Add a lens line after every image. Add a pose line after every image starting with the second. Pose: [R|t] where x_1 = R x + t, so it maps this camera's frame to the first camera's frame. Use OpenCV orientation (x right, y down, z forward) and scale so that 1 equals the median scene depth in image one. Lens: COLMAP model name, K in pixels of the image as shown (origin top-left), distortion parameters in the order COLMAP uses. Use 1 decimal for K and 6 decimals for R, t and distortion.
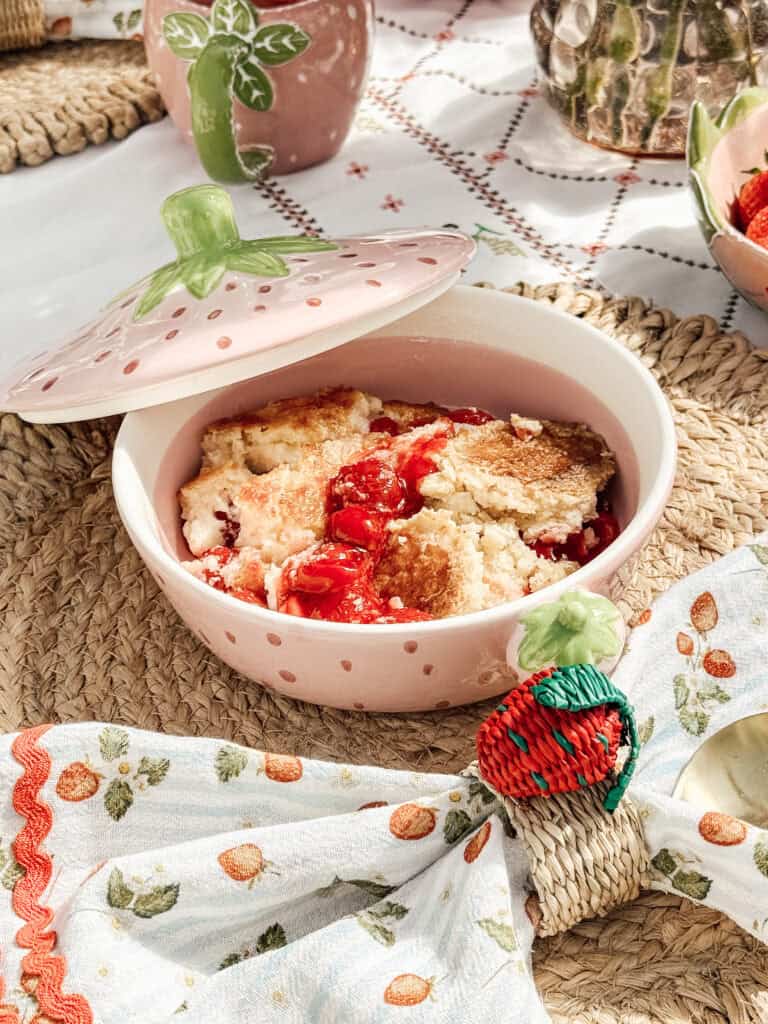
lens RADIAL K [[1885.4, 0, 384.8], [0, 1885.4, 527.4], [0, 0, 1]] dist [0.151233, -0.156237]
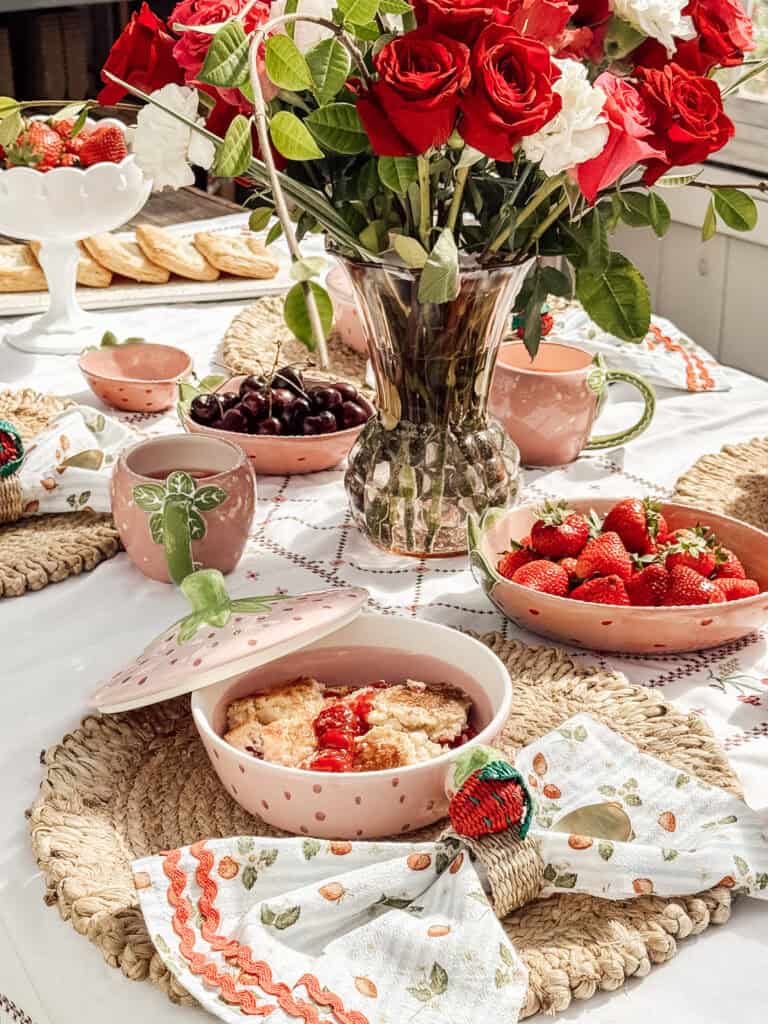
lens RADIAL K [[1885.4, 0, 384.8], [0, 1885.4, 527.4], [0, 0, 1]] dist [0.151233, -0.156237]
pose [[0.976419, -0.061855, 0.206831, -0.302635], [0.115946, 0.958423, -0.260734, 0.255452], [-0.182104, 0.278567, 0.942995, -0.663309]]
